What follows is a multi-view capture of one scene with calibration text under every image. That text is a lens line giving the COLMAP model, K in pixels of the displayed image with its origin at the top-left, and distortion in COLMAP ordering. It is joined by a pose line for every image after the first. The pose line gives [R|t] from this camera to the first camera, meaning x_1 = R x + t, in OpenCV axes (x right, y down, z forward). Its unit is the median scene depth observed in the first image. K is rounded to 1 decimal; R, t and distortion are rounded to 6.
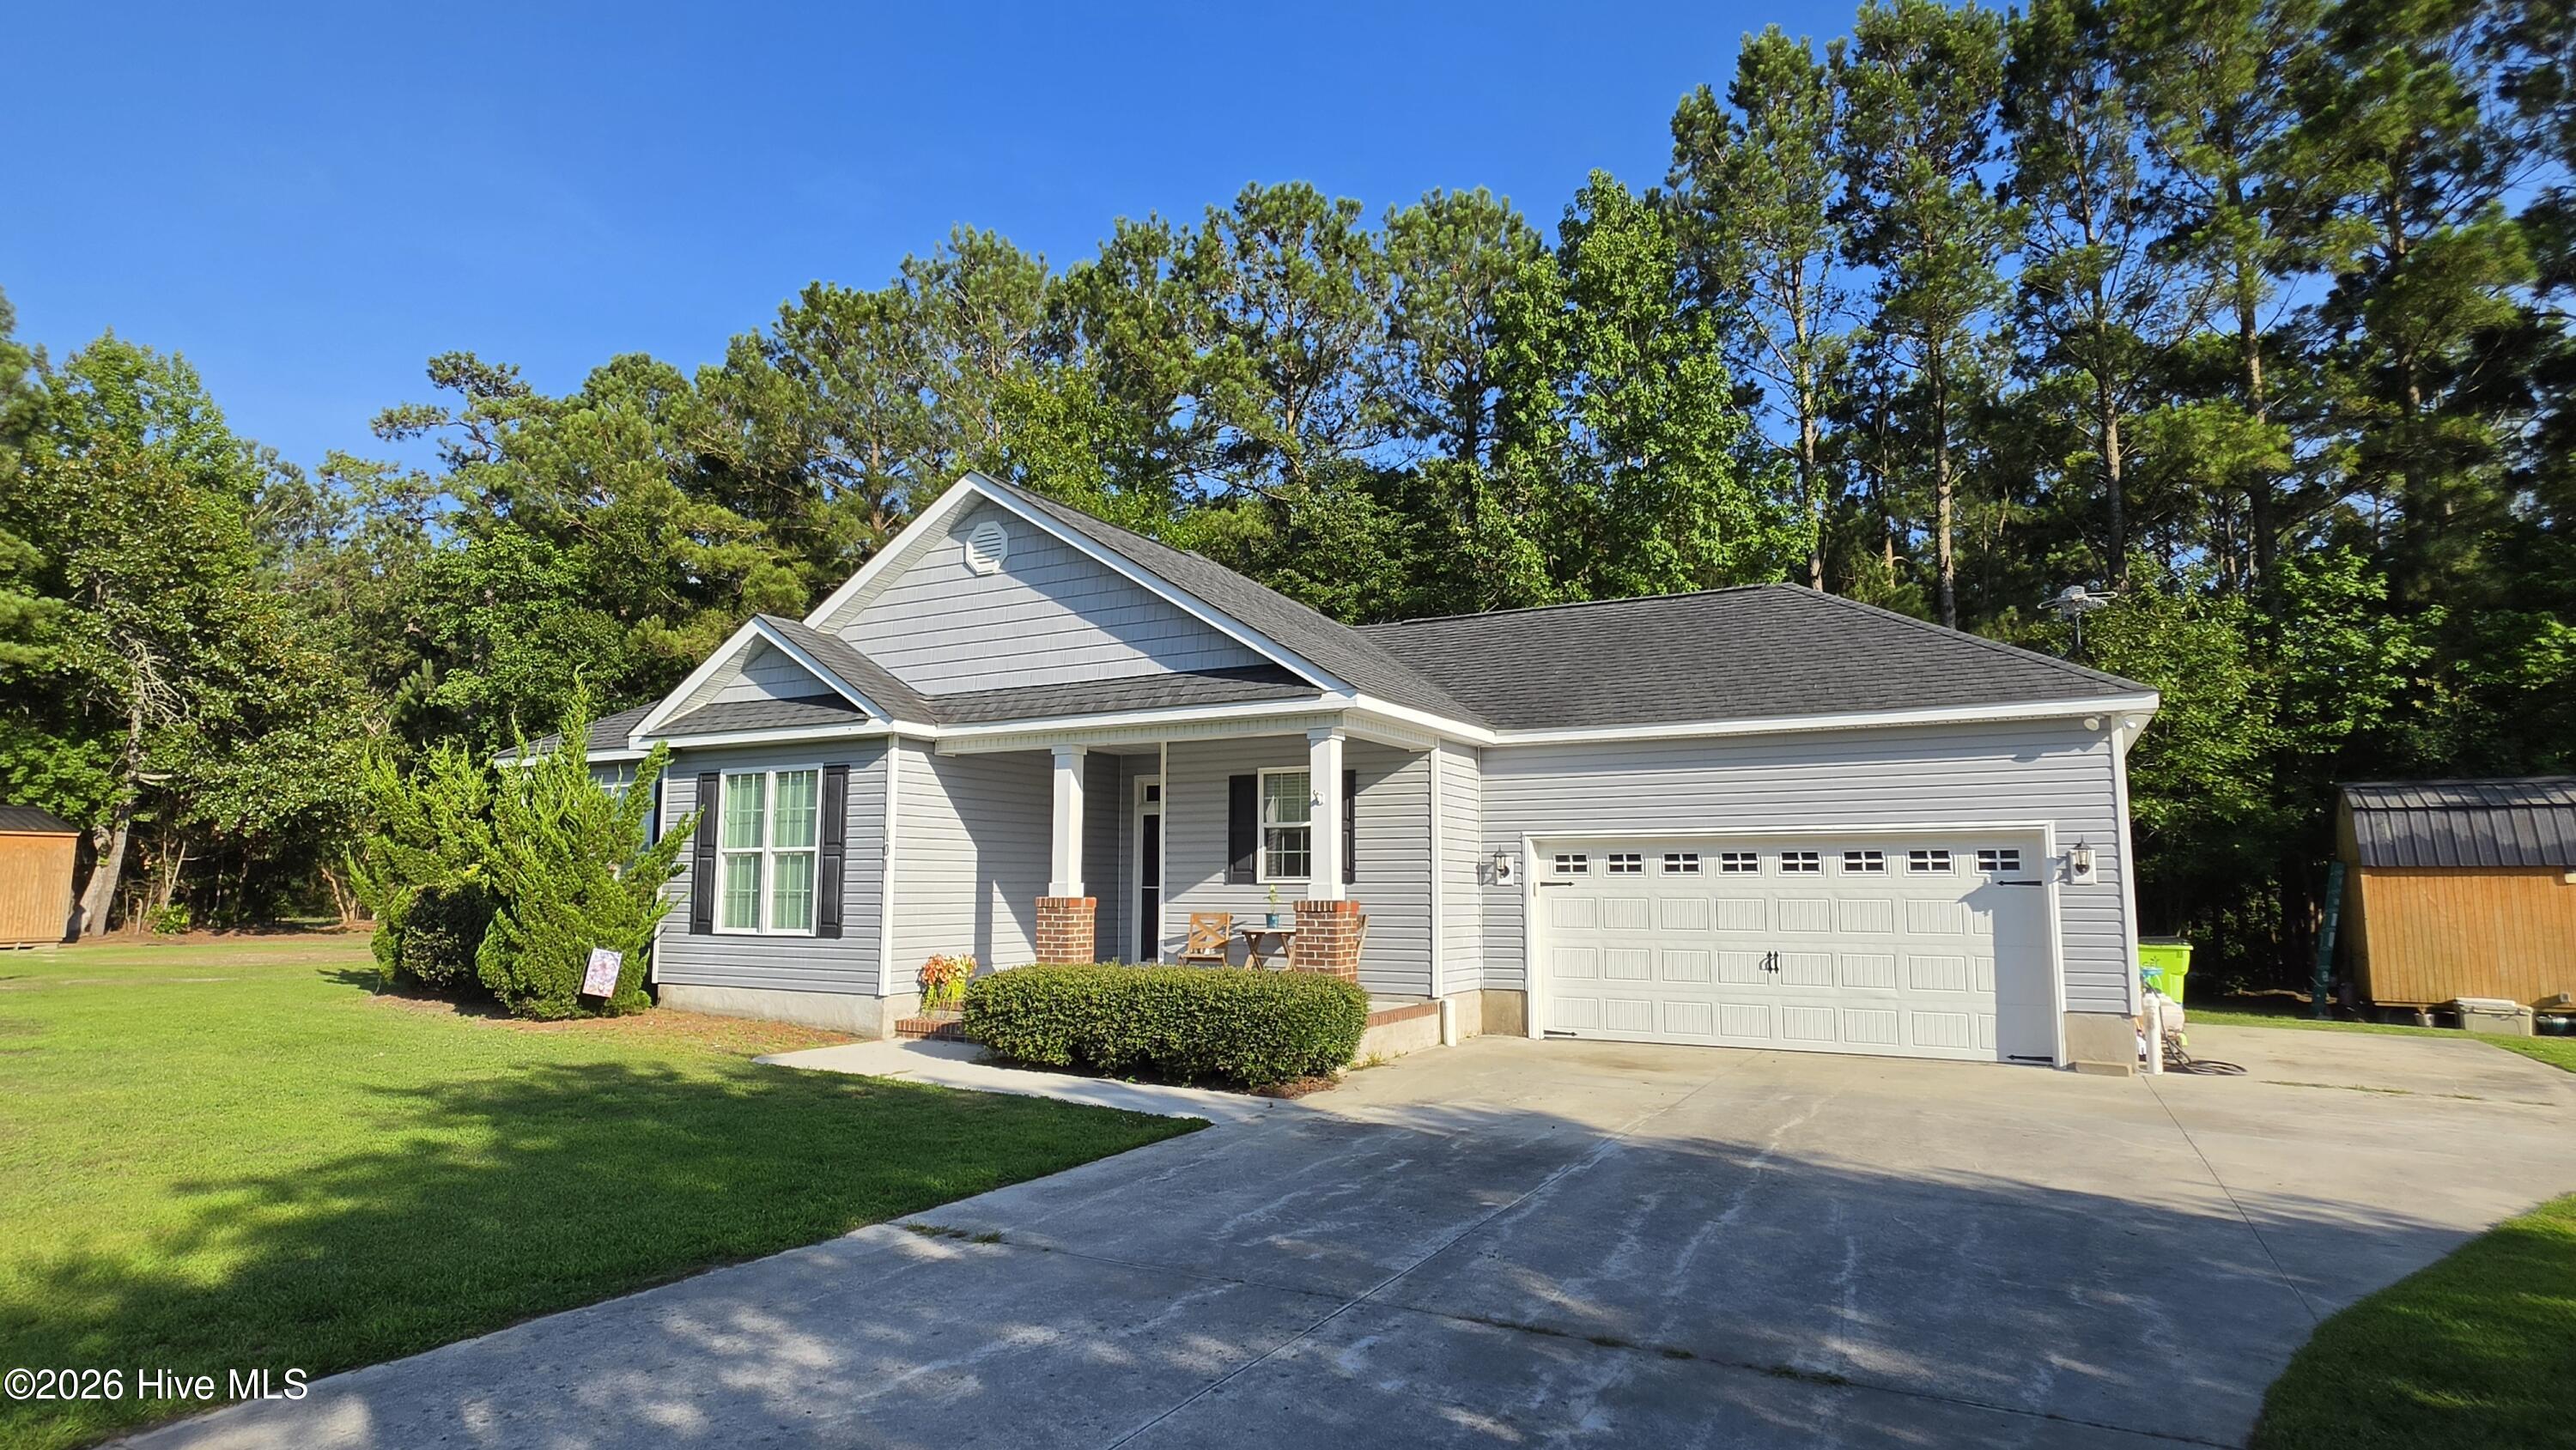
lens RADIAL K [[1334.8, 0, 1324.5], [0, 1334.8, 736.9], [0, 0, 1]] dist [-0.006740, 0.006802]
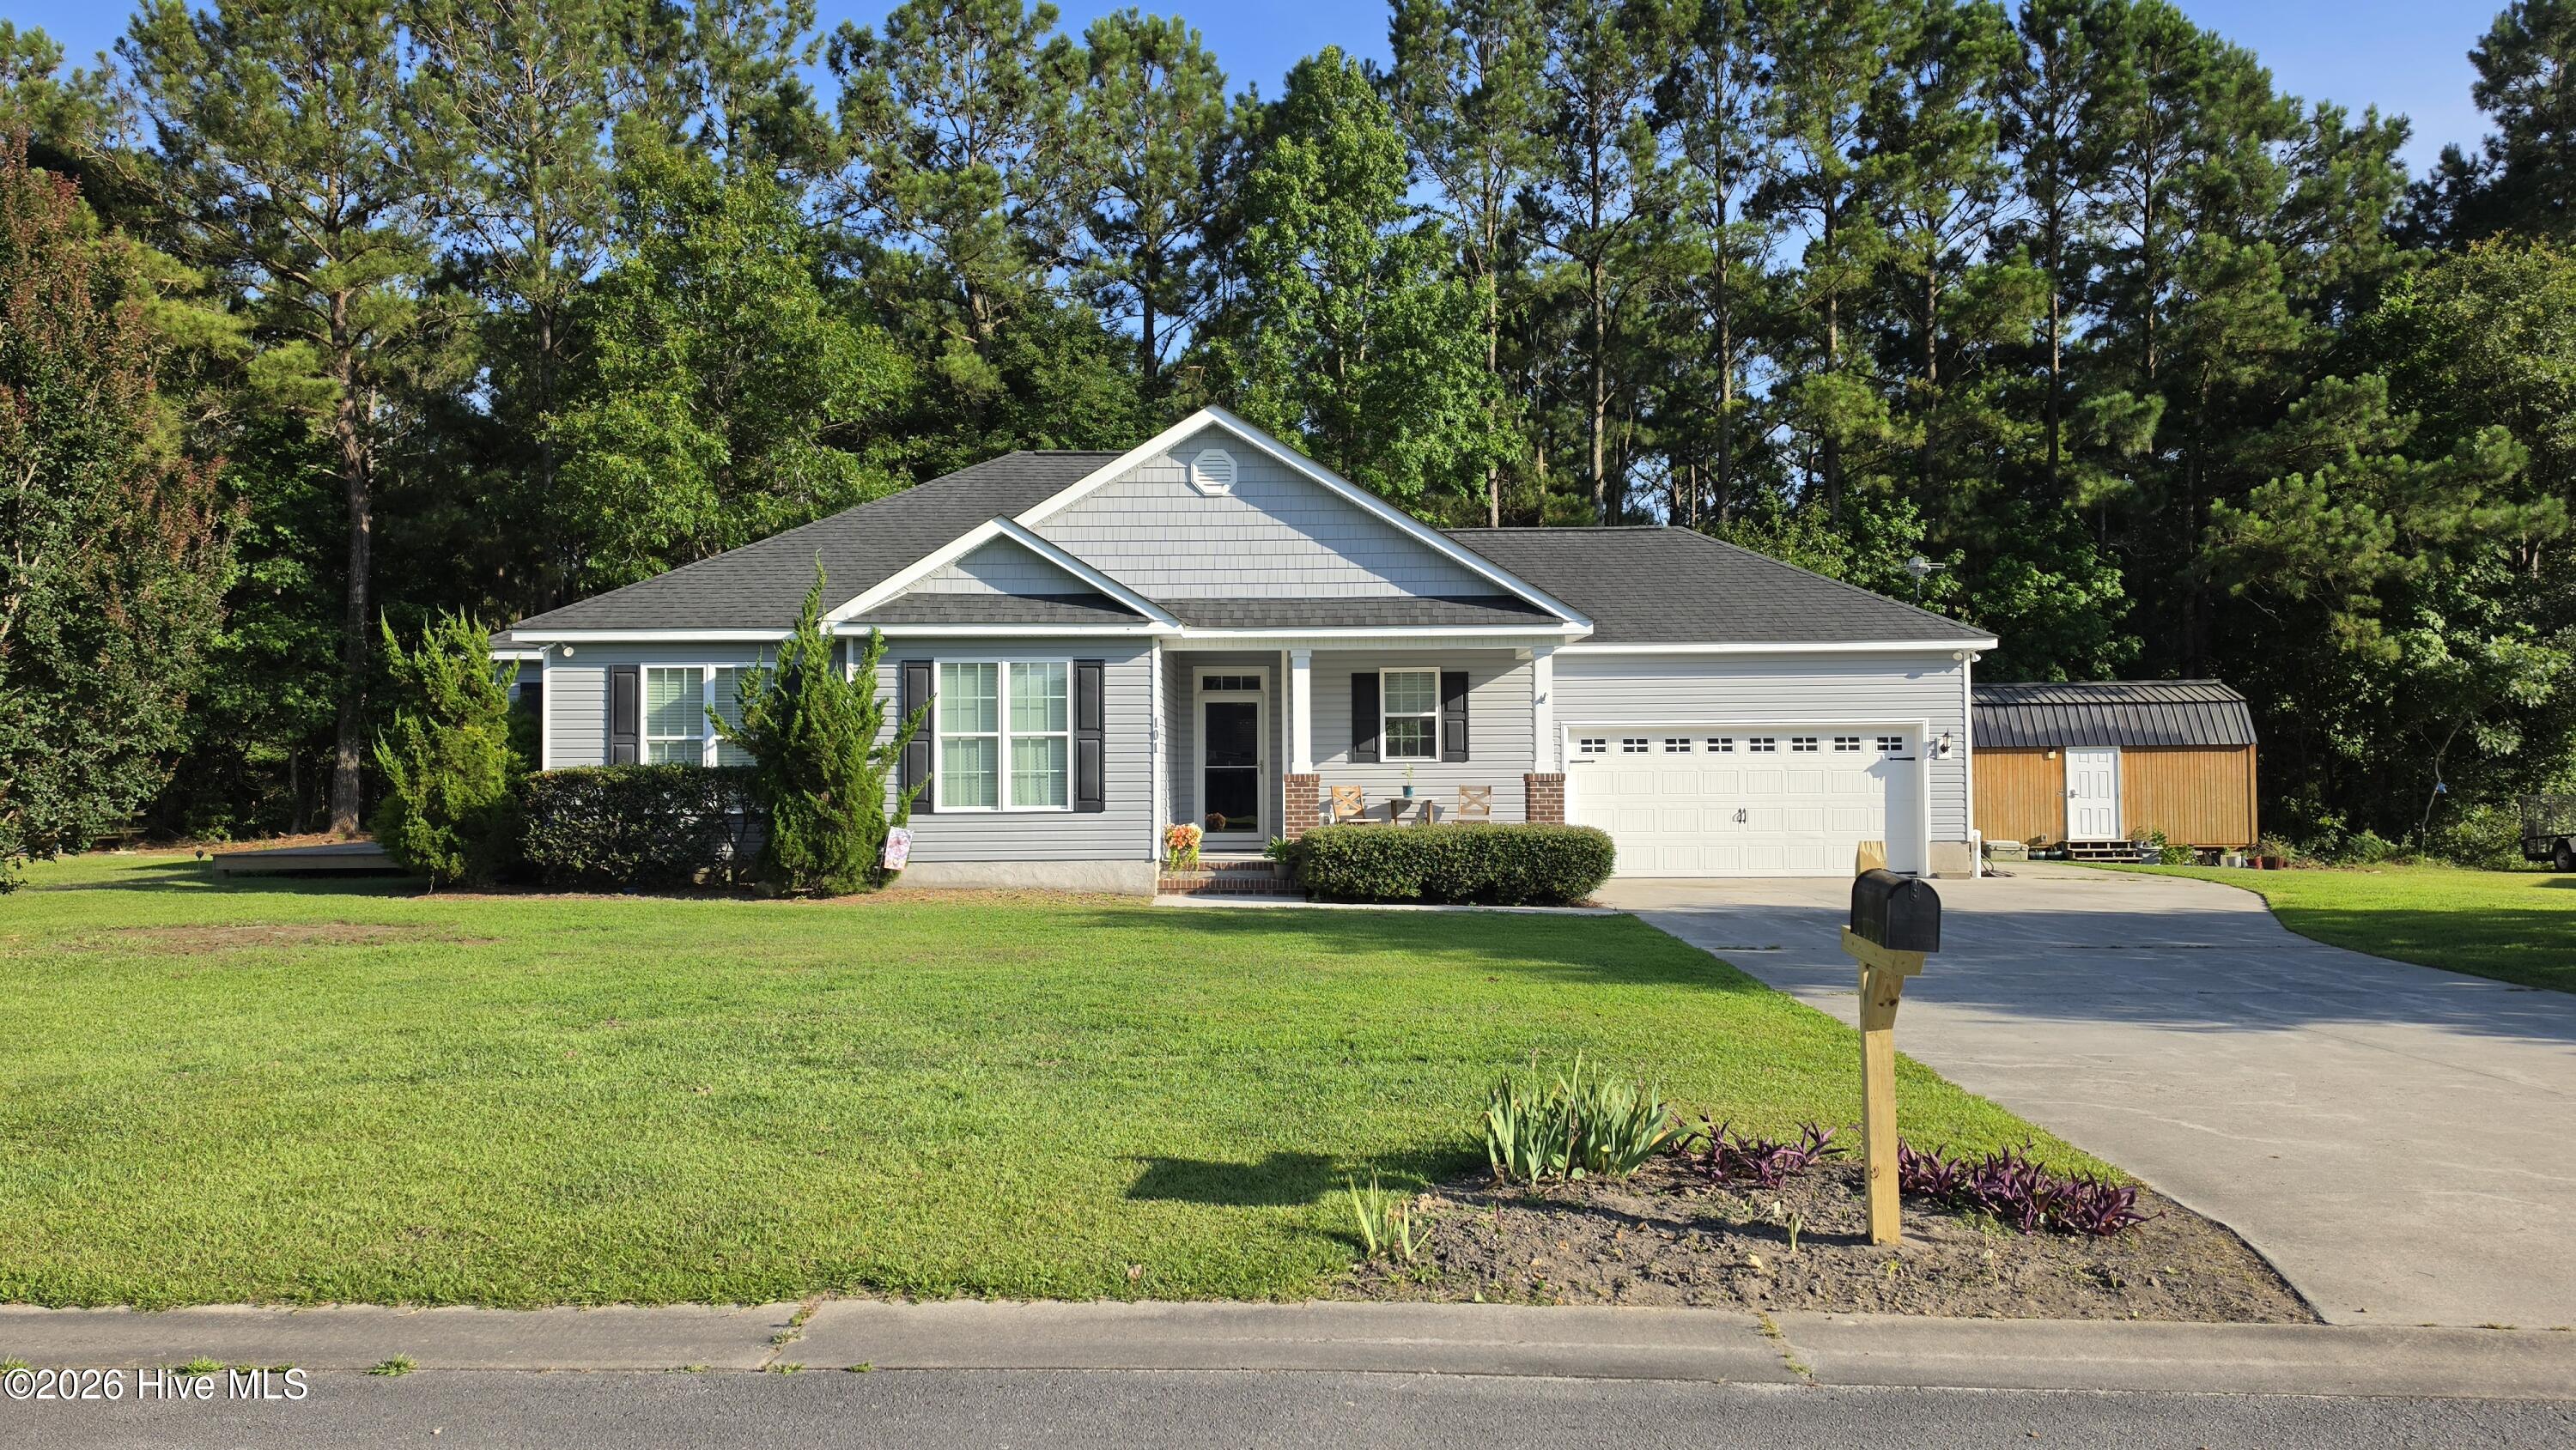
lens RADIAL K [[1756.1, 0, 1284.1], [0, 1756.1, 717.9], [0, 0, 1]] dist [0.068797, -0.057261]
pose [[0.881486, 0.006447, 0.472167, -0.900630], [-0.044789, 0.996540, 0.070009, -0.039406], [-0.470082, -0.082860, 0.878725, -0.368512]]
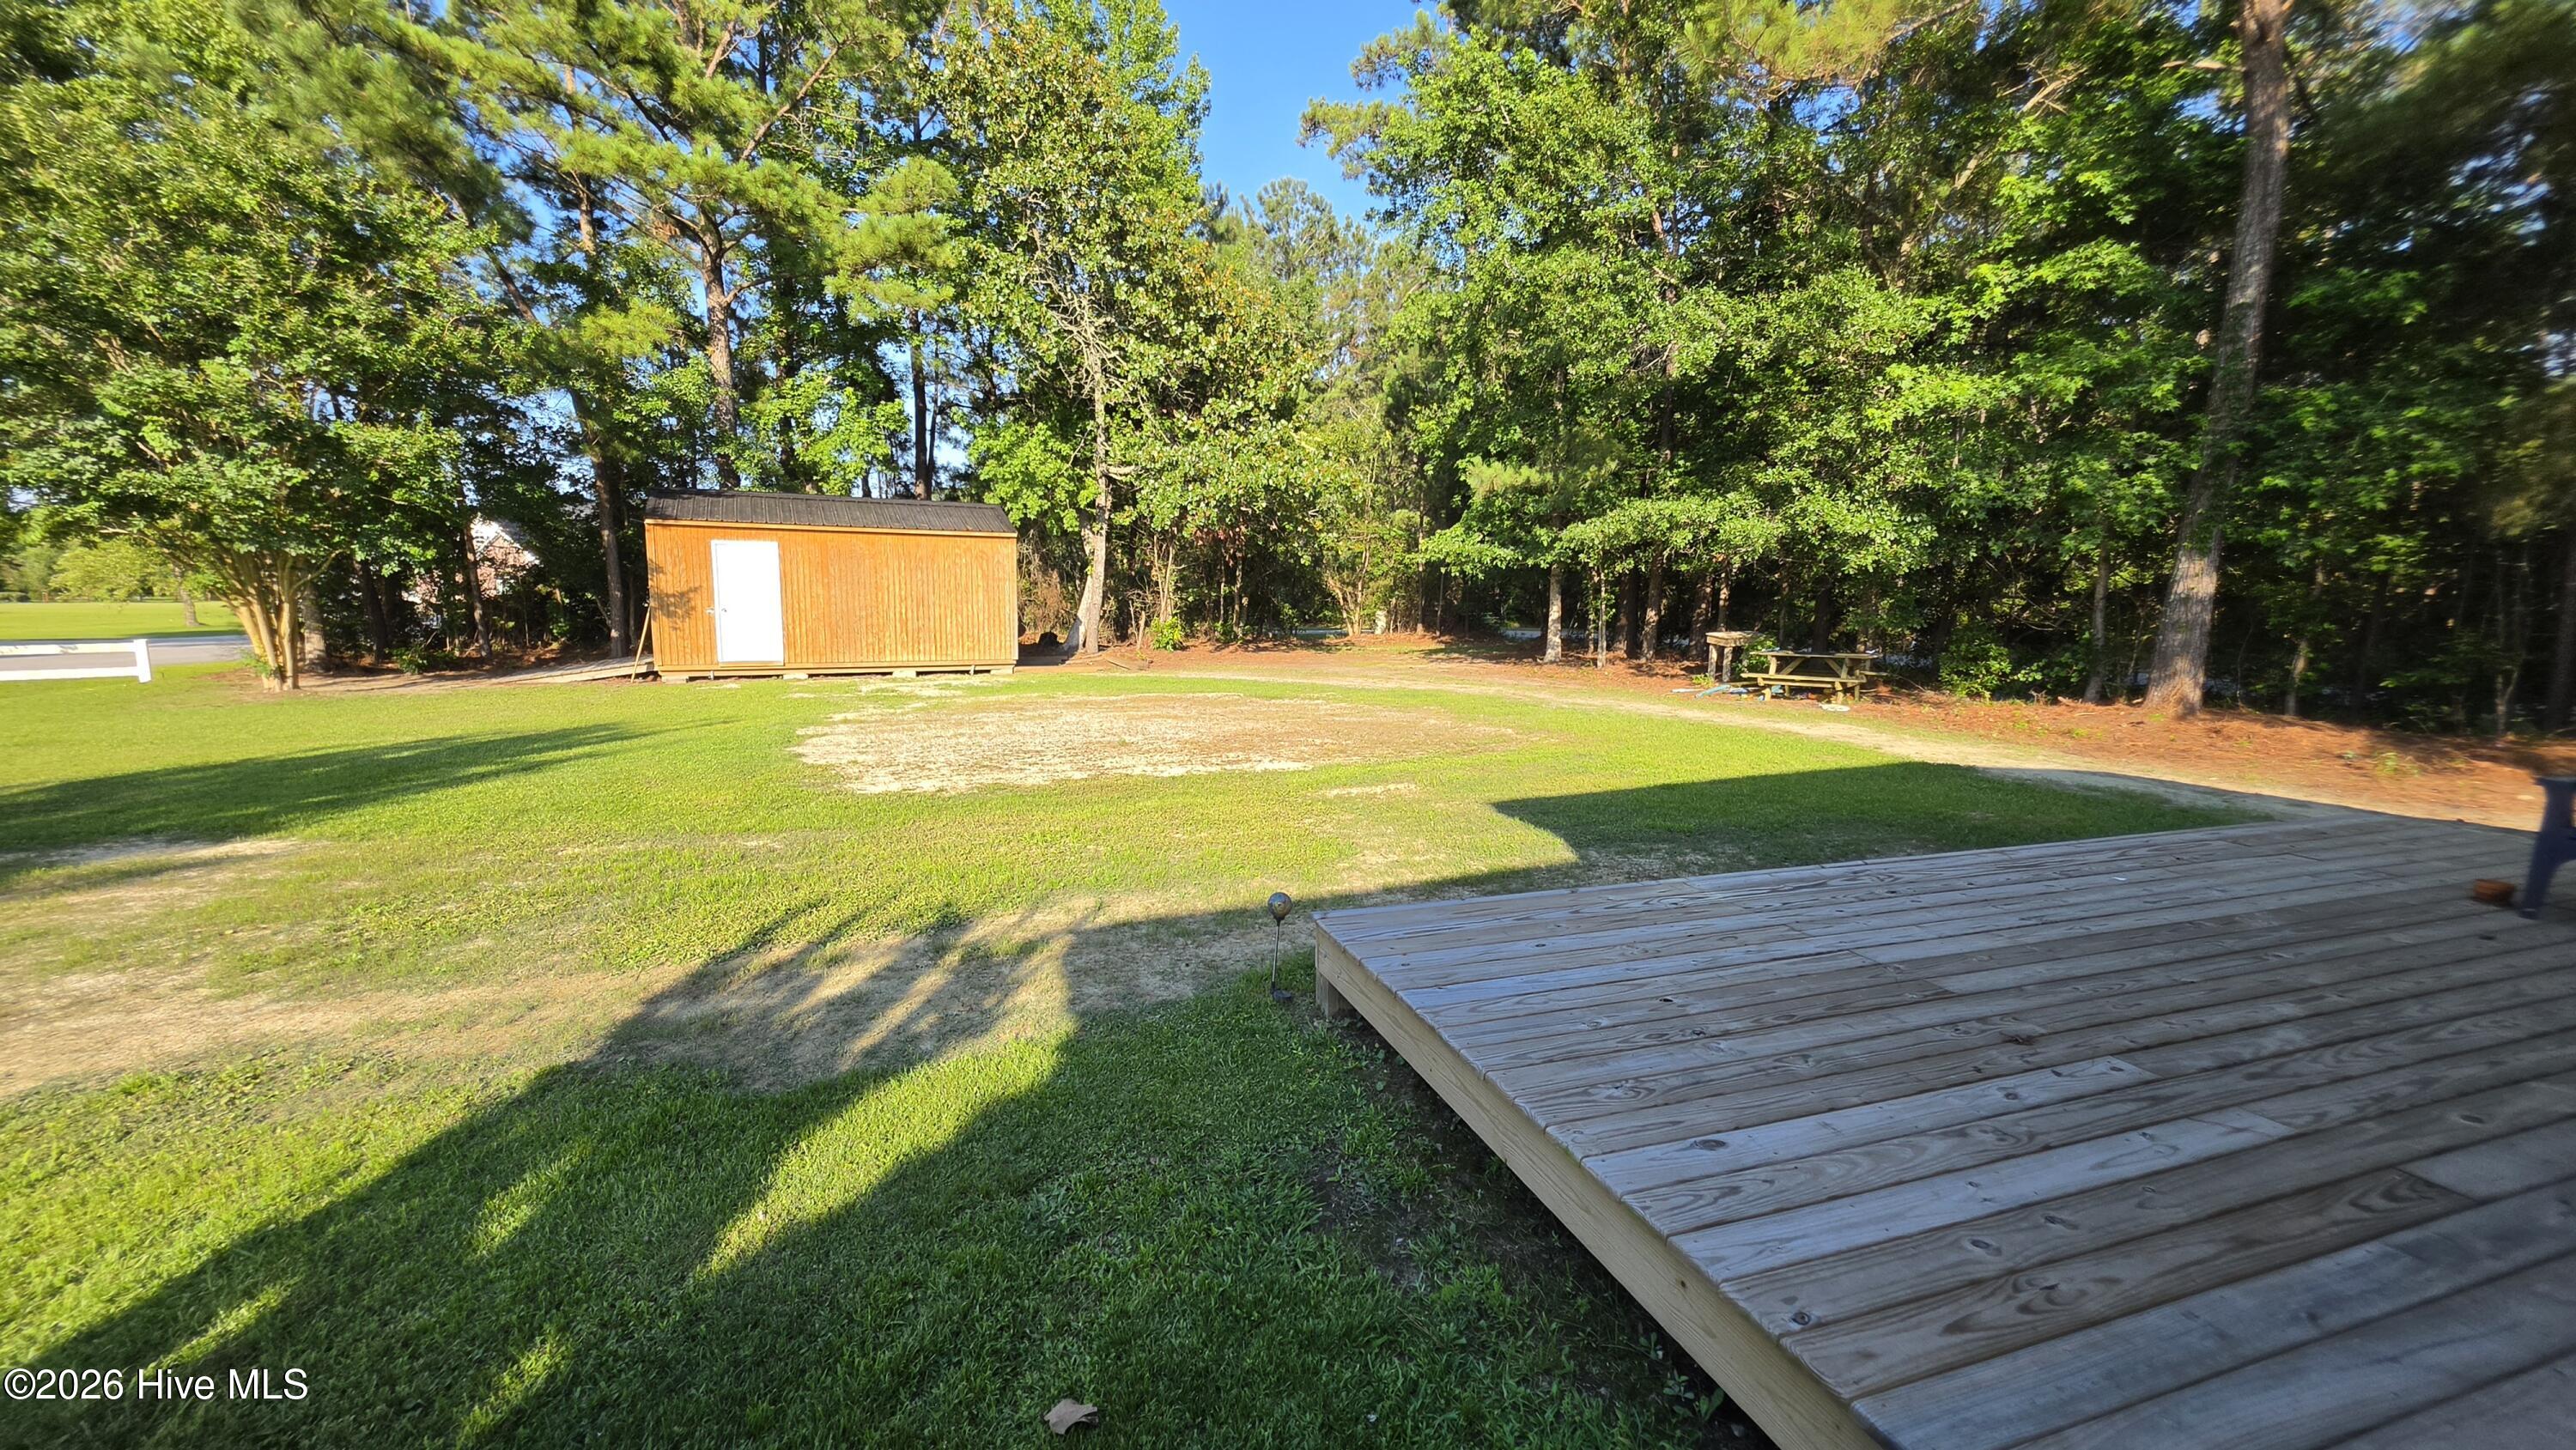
lens RADIAL K [[1030.8, 0, 1301.5], [0, 1030.8, 718.1], [0, 0, 1]] dist [0.003222, -0.000389]
pose [[0.724924, 0.085681, -0.683479, -0.813027], [0.072519, 0.977227, 0.199422, 0.150437], [0.685001, -0.194131, 0.702202, 1.432472]]
